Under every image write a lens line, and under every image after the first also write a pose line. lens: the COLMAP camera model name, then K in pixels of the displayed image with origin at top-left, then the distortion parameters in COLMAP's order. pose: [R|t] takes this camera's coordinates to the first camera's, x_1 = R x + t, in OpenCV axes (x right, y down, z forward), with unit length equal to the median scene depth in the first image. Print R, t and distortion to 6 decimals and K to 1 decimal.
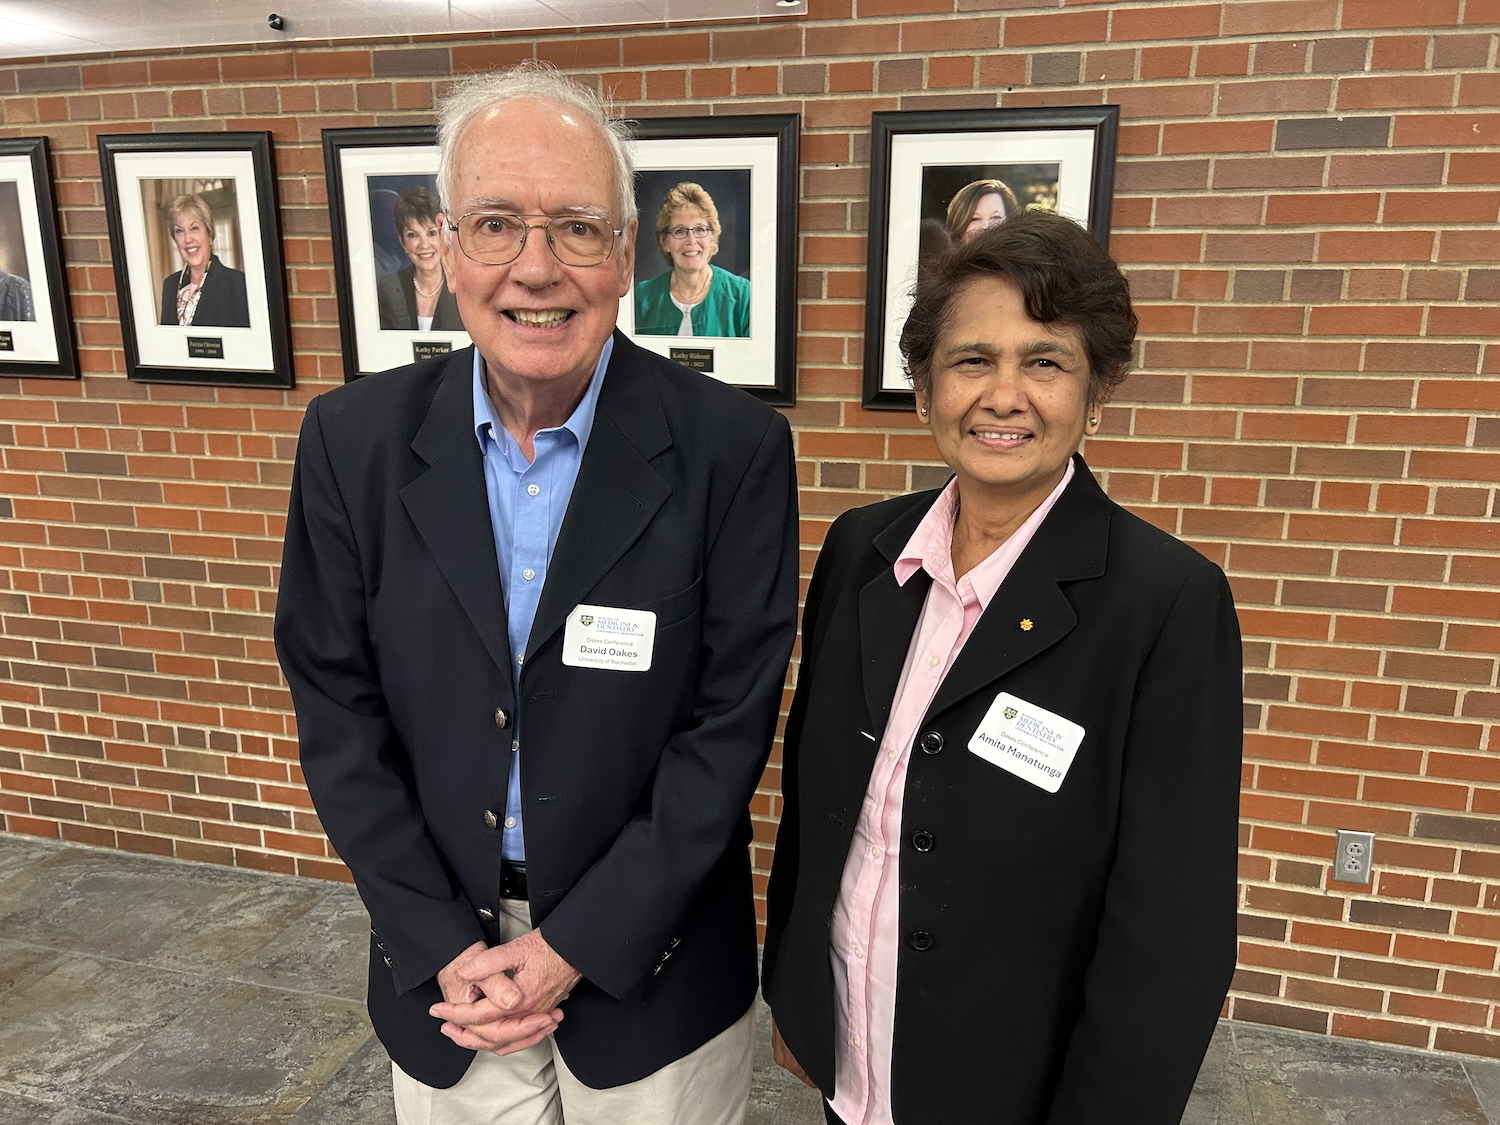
lens RADIAL K [[1123.4, 0, 750.0], [0, 1123.4, 562.5], [0, 0, 1]] dist [0.077435, -0.003616]
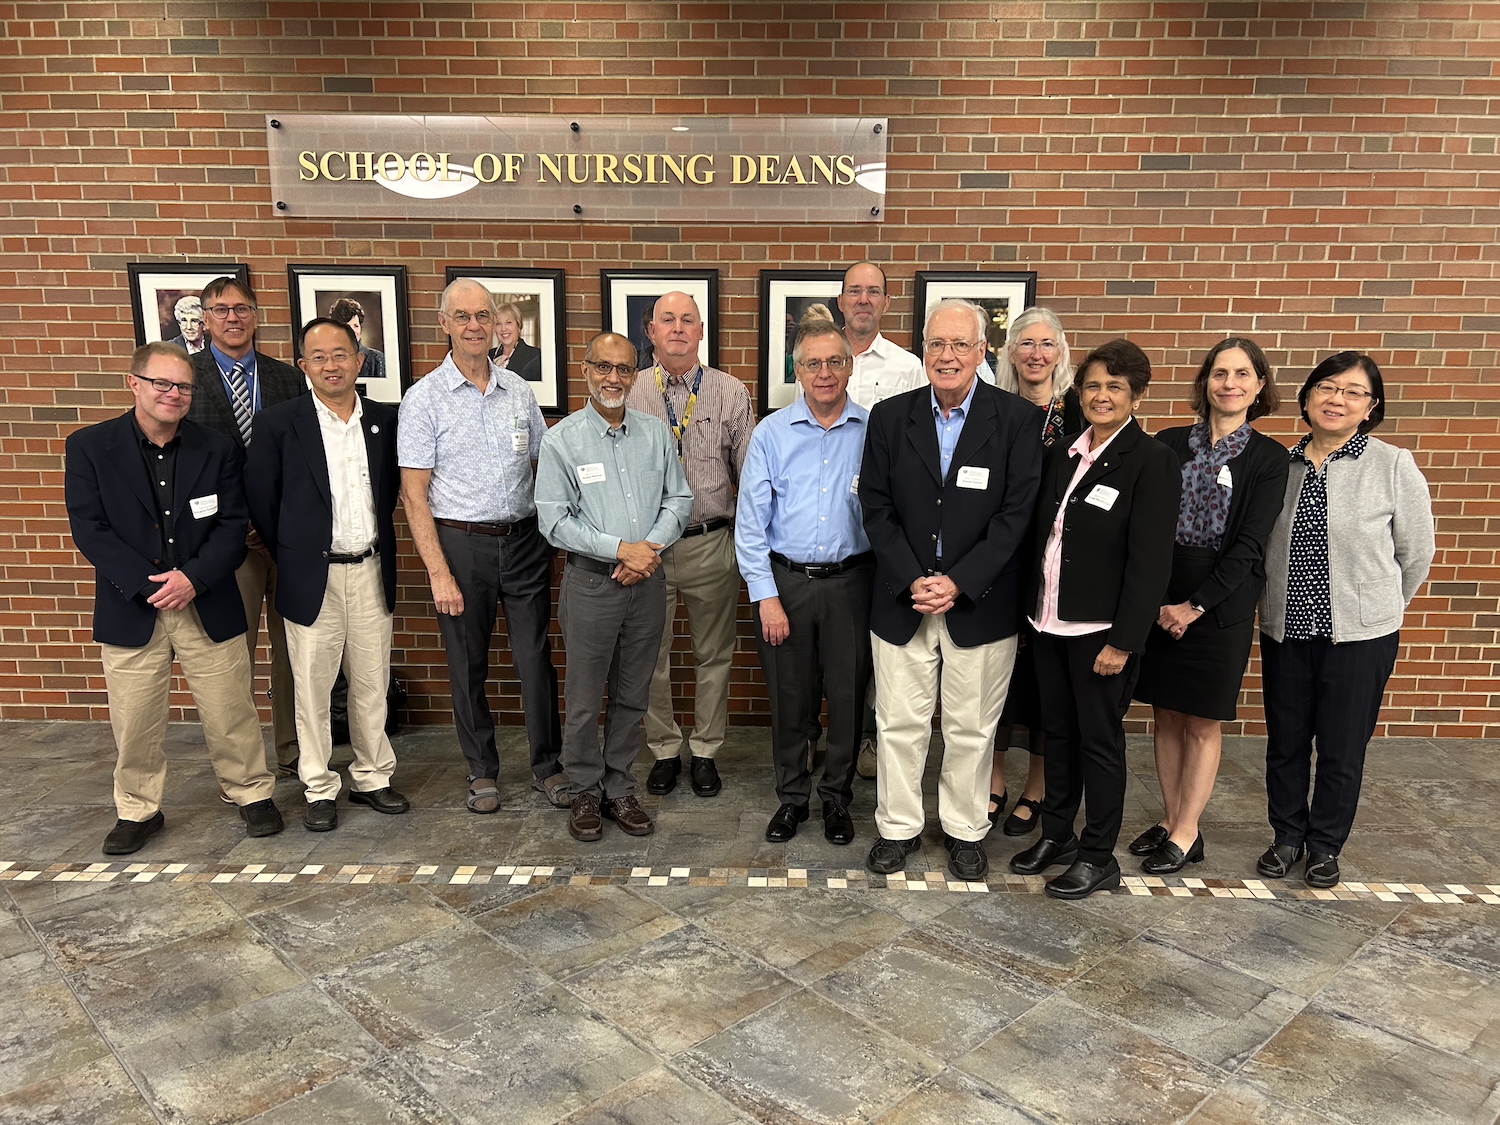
lens RADIAL K [[1123.4, 0, 750.0], [0, 1123.4, 562.5], [0, 0, 1]] dist [0.077435, -0.003616]
pose [[0.977595, -0.025446, 0.208951, -0.556638], [0.036678, 0.998073, -0.050054, 0.173868], [-0.207274, 0.056596, 0.976644, -0.748706]]
